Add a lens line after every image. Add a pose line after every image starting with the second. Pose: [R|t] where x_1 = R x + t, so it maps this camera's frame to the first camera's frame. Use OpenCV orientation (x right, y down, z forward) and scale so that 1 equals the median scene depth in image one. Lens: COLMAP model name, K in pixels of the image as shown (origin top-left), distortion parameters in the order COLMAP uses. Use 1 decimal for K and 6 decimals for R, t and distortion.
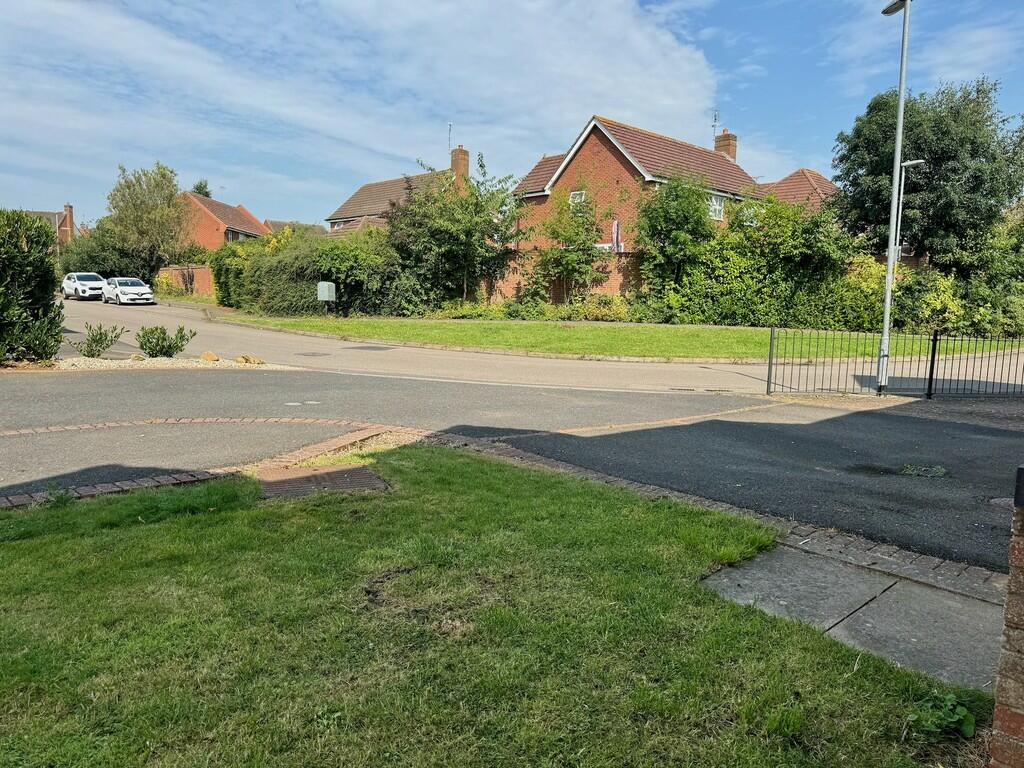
lens RADIAL K [[707.3, 0, 512.0], [0, 707.3, 384.0], [0, 0, 1]] dist [0.070517, -0.097765]
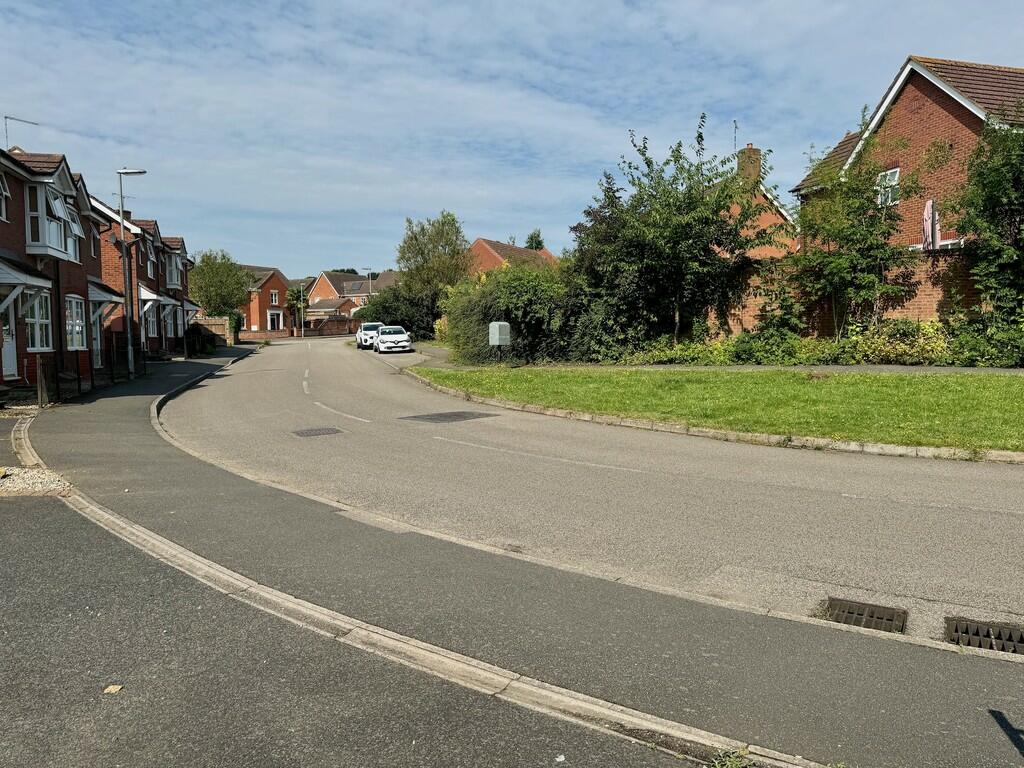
lens RADIAL K [[707.3, 0, 512.0], [0, 707.3, 384.0], [0, 0, 1]] dist [0.070517, -0.097765]
pose [[0.884883, -0.004375, -0.465792, 0.118437], [-0.019154, 0.998768, -0.045769, -0.037046], [0.465419, 0.049421, 0.883710, 0.303842]]
